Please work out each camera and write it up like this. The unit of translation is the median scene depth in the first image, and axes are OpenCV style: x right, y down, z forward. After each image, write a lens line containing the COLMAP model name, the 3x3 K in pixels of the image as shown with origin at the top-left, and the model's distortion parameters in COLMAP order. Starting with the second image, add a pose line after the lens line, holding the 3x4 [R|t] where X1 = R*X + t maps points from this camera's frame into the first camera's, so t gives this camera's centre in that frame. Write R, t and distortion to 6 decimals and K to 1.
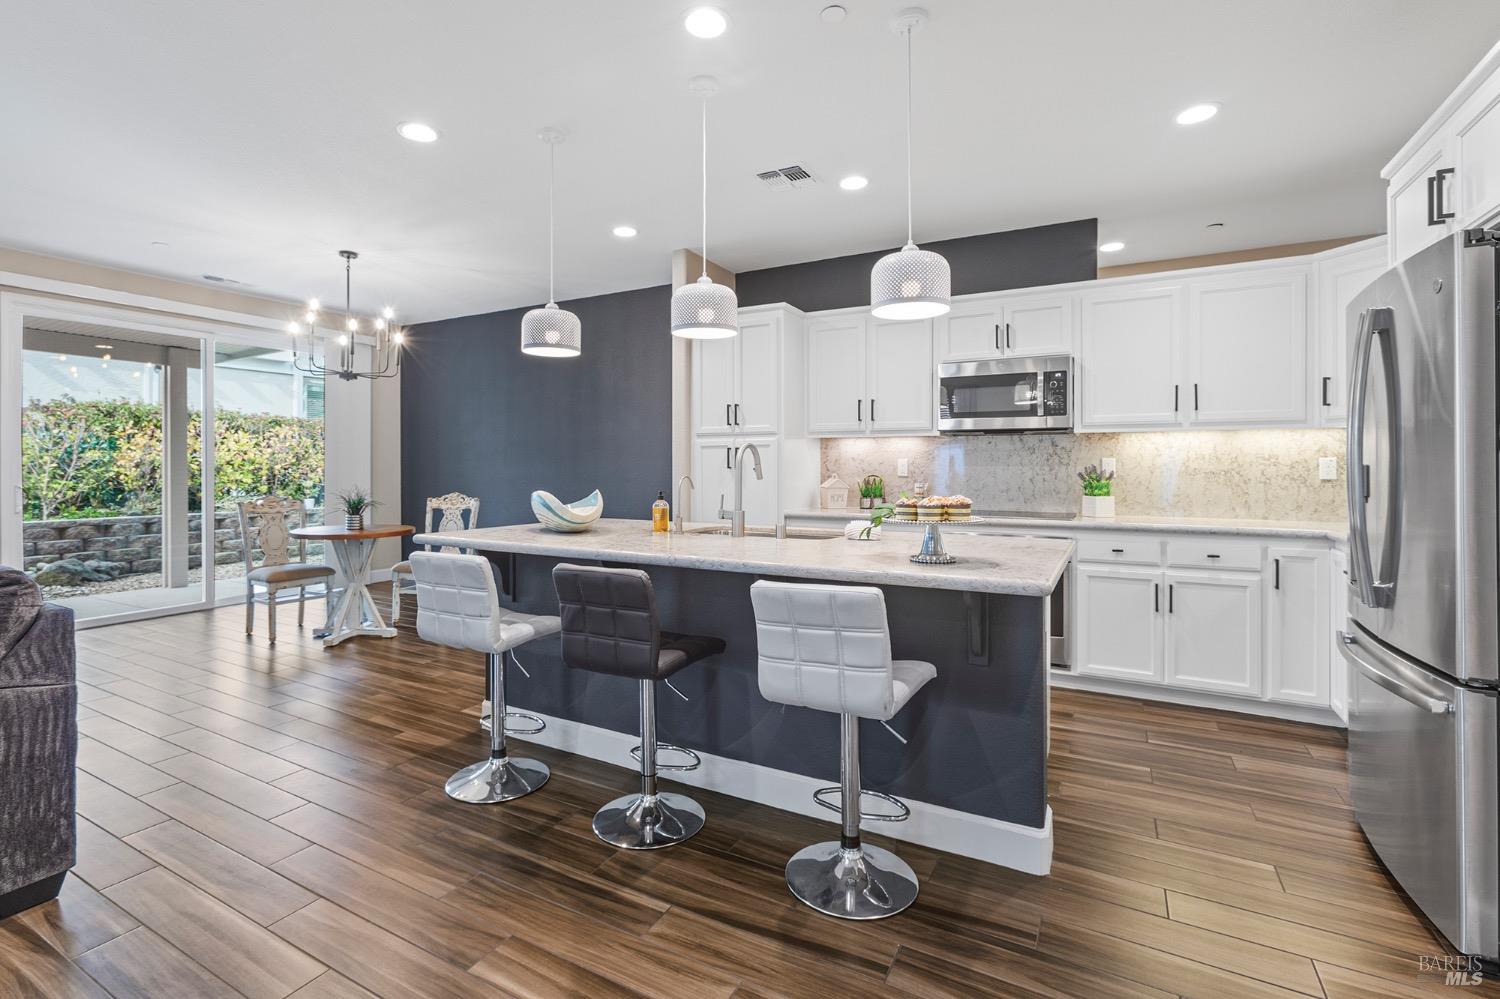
lens RADIAL K [[694.3, 0, 742.3], [0, 694.3, 467.8], [0, 0, 1]] dist [-0.049424, 0.000047]
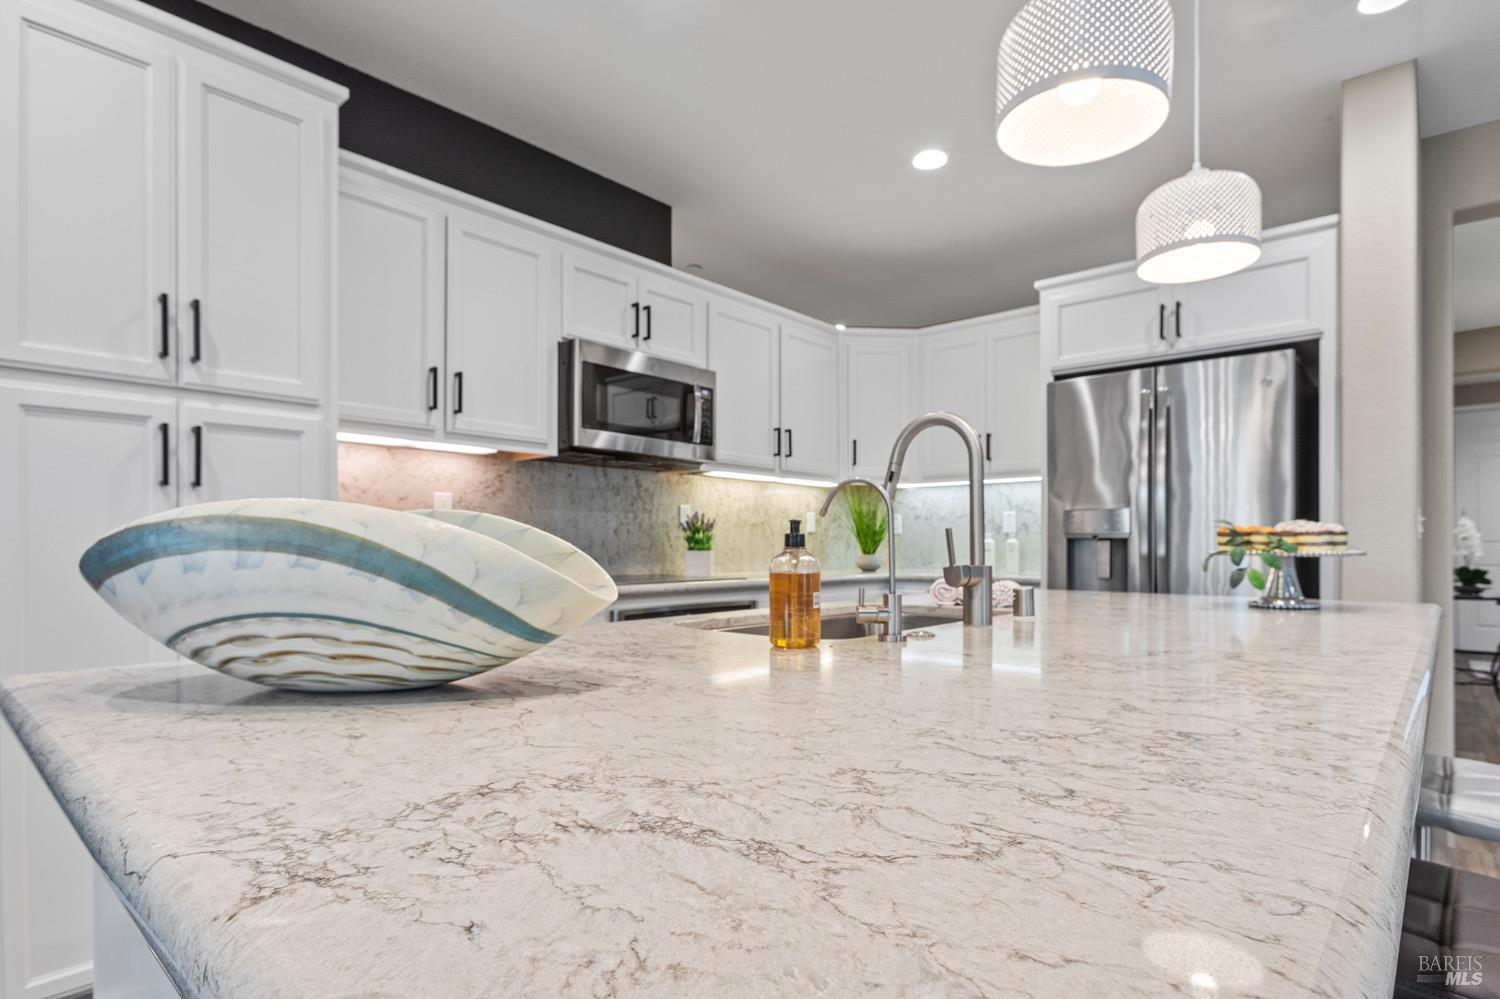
lens RADIAL K [[781.7, 0, 749.1], [0, 781.7, 546.4], [0, 0, 1]] dist [0.000475, 0.000253]
pose [[0.232036, -0.001254, 0.972706, -0.341638], [0.001997, 0.999998, 0.000812, 0.032738], [-0.972705, 0.001754, 0.232038, 0.672203]]
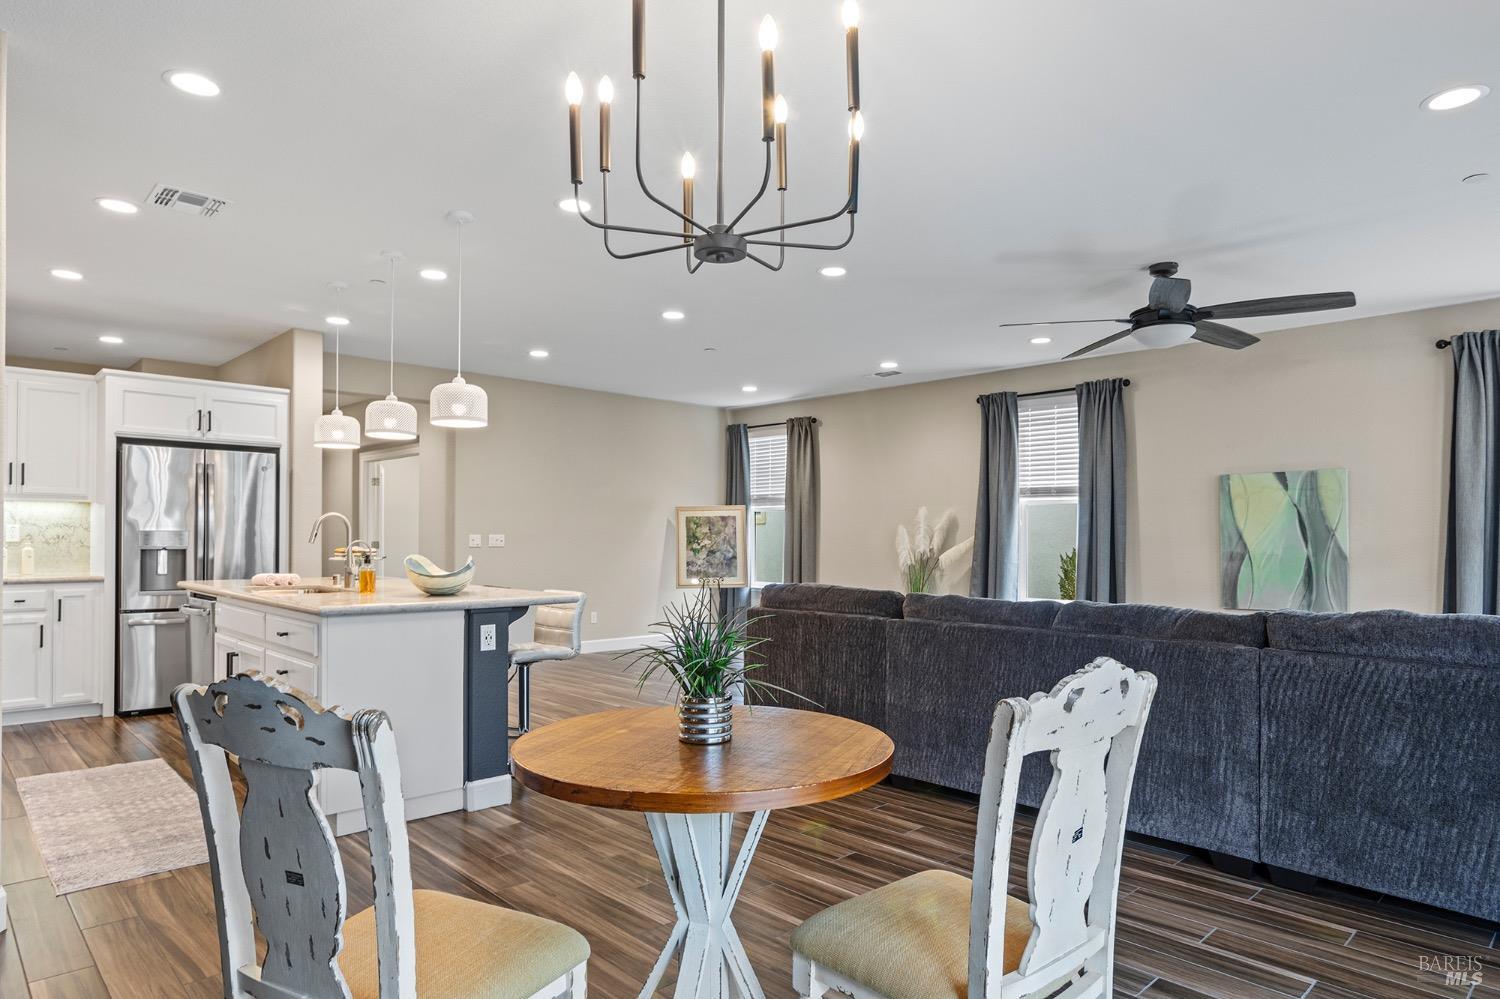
lens RADIAL K [[882.9, 0, 740.6], [0, 882.9, 527.3], [0, 0, 1]] dist [0.005983, 0.001669]
pose [[-0.949598, -0.002752, 0.313457, -0.792414], [-0.005867, 0.999942, -0.008996, -0.000547], [-0.313414, -0.010382, -0.949560, 1.533855]]
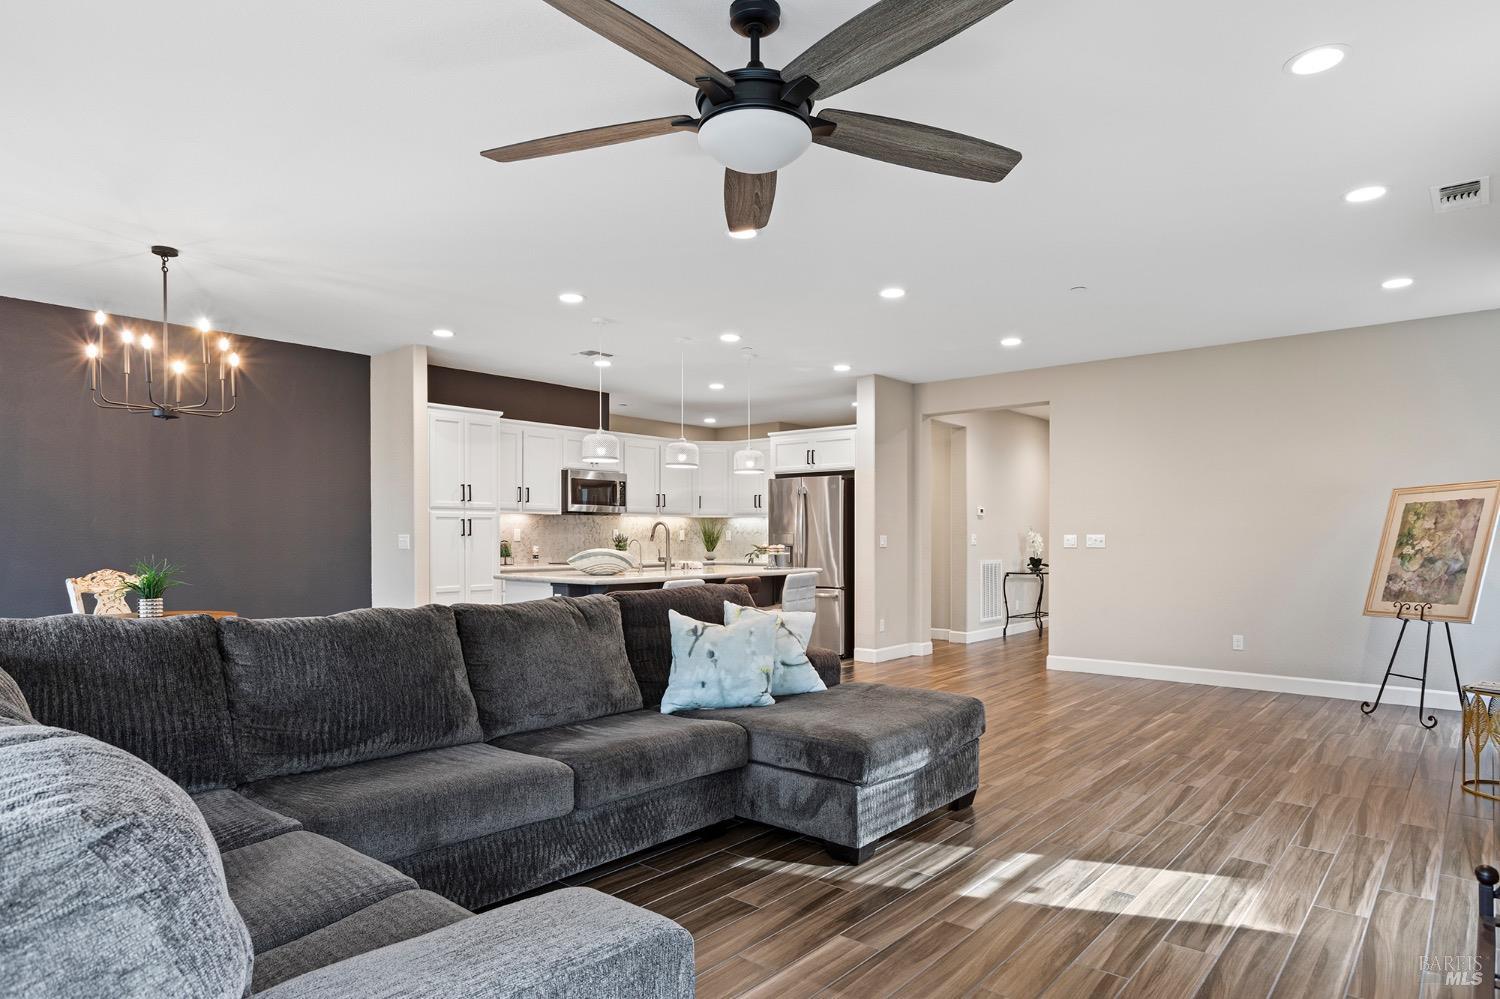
lens RADIAL K [[864.6, 0, 748.3], [0, 864.6, 545.2], [0, 0, 1]] dist [0.005128, 0.000836]
pose [[0.205654, -0.011155, 0.978561, -1.525535], [0.002076, 0.999938, 0.010962, 0.002472], [-0.978623, -0.000223, 0.205664, 0.185797]]
